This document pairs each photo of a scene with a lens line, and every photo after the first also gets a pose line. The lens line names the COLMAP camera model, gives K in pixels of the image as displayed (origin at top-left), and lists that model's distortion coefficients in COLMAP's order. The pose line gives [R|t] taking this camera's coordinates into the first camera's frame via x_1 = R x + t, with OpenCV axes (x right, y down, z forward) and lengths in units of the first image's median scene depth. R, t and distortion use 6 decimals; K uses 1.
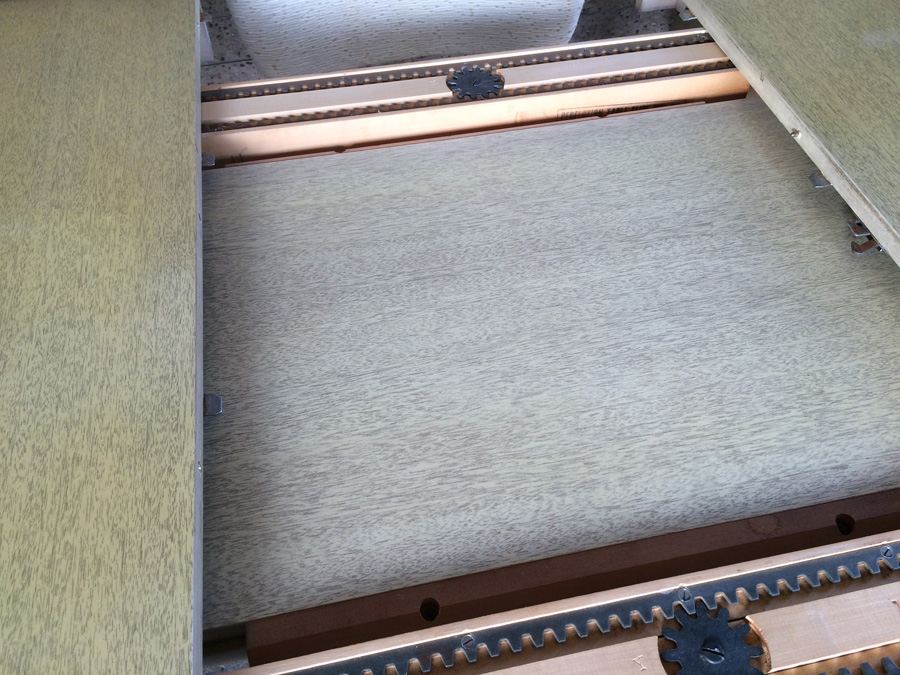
lens RADIAL K [[765.1, 0, 447.3], [0, 765.1, 339.4], [0, 0, 1]] dist [0.079959, -0.104585]
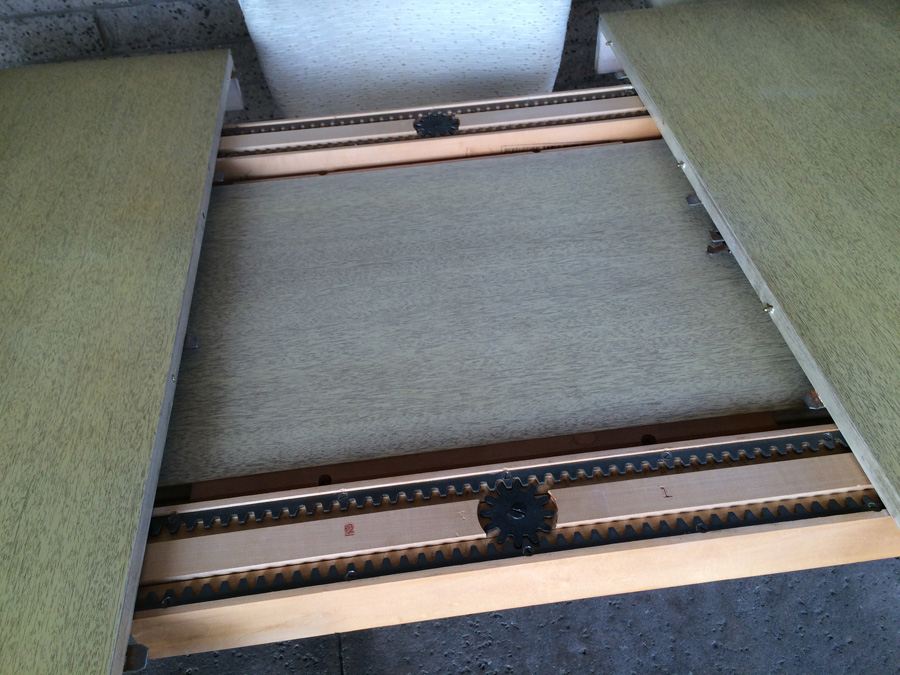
lens RADIAL K [[765.1, 0, 451.8], [0, 765.1, 337.4], [0, 0, 1]] dist [0.079959, -0.104585]
pose [[0.995597, 0.032494, -0.087924, 0.243432], [-0.040068, 0.995507, -0.085798, 0.157089], [0.084741, 0.088943, 0.992425, -0.277263]]
